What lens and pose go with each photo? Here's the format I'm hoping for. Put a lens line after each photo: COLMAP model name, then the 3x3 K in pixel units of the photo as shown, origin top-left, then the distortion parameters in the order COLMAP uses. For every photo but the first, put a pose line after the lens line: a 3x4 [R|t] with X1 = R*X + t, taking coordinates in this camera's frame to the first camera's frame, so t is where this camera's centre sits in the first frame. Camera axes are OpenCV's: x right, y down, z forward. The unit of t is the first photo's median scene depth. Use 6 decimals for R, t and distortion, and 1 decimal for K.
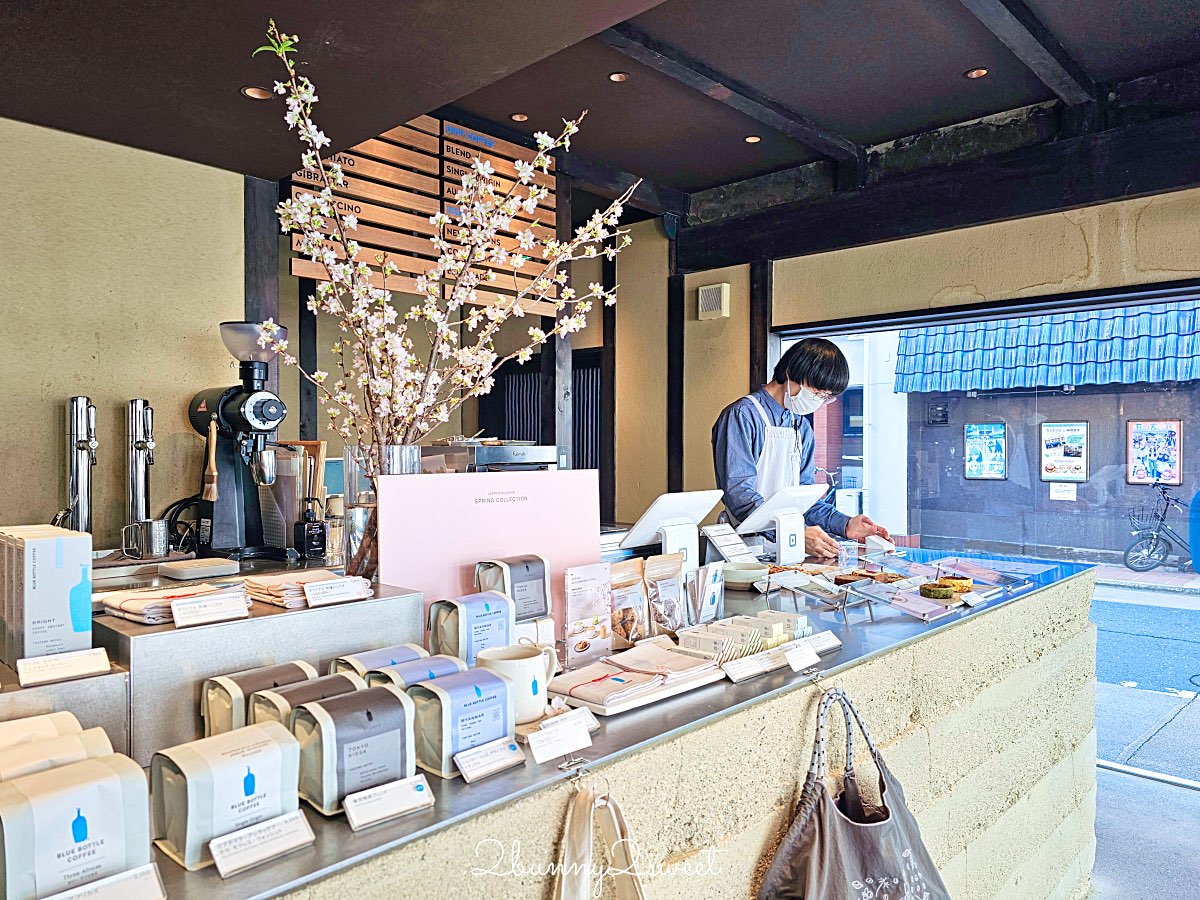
lens RADIAL K [[842.7, 0, 591.4], [0, 842.7, 447.3], [0, 0, 1]] dist [0.060585, -0.042012]
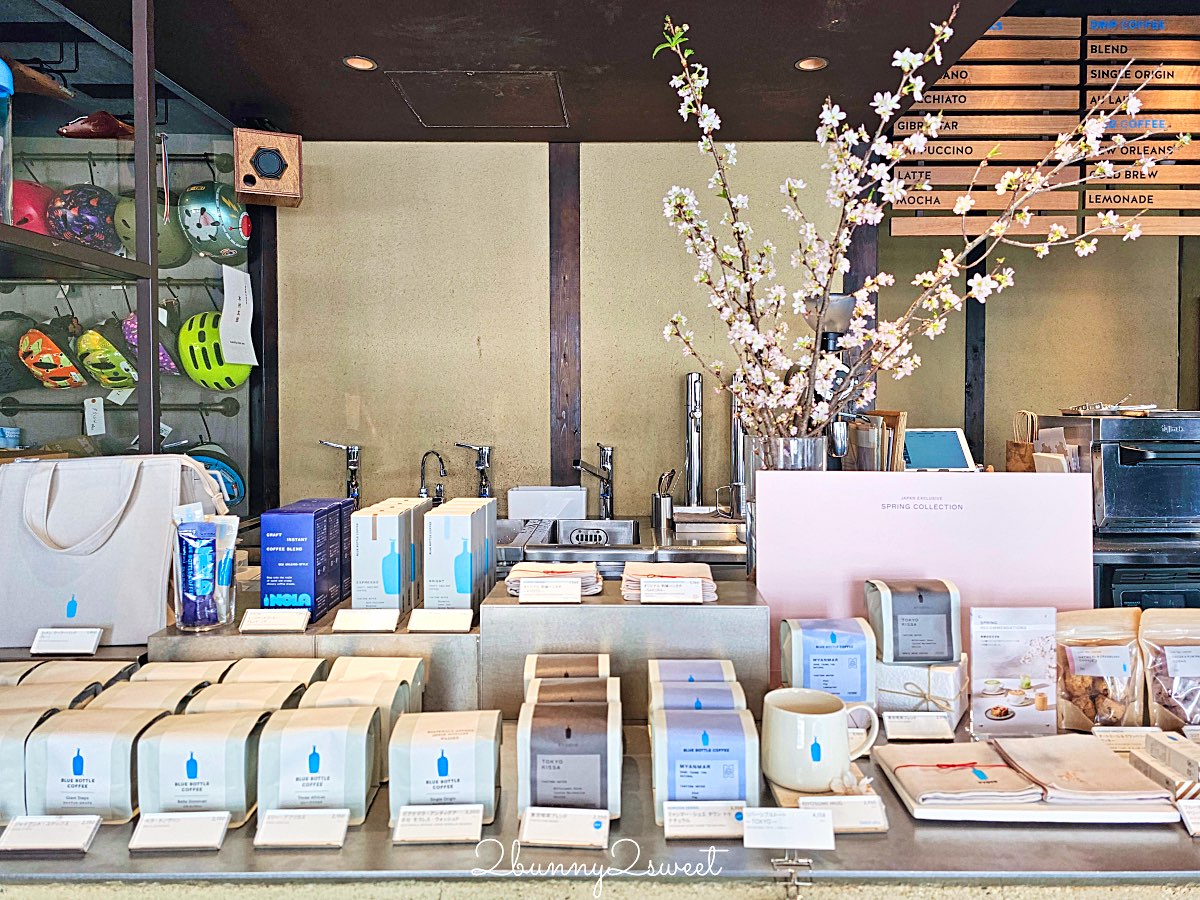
lens RADIAL K [[842.7, 0, 529.6], [0, 842.7, 426.1], [0, 0, 1]] dist [0.060585, -0.042012]
pose [[0.696178, 0.016038, -0.717690, 0.264907], [-0.001833, 0.999787, 0.020564, -0.038129], [0.717867, -0.013000, 0.696059, 0.189198]]
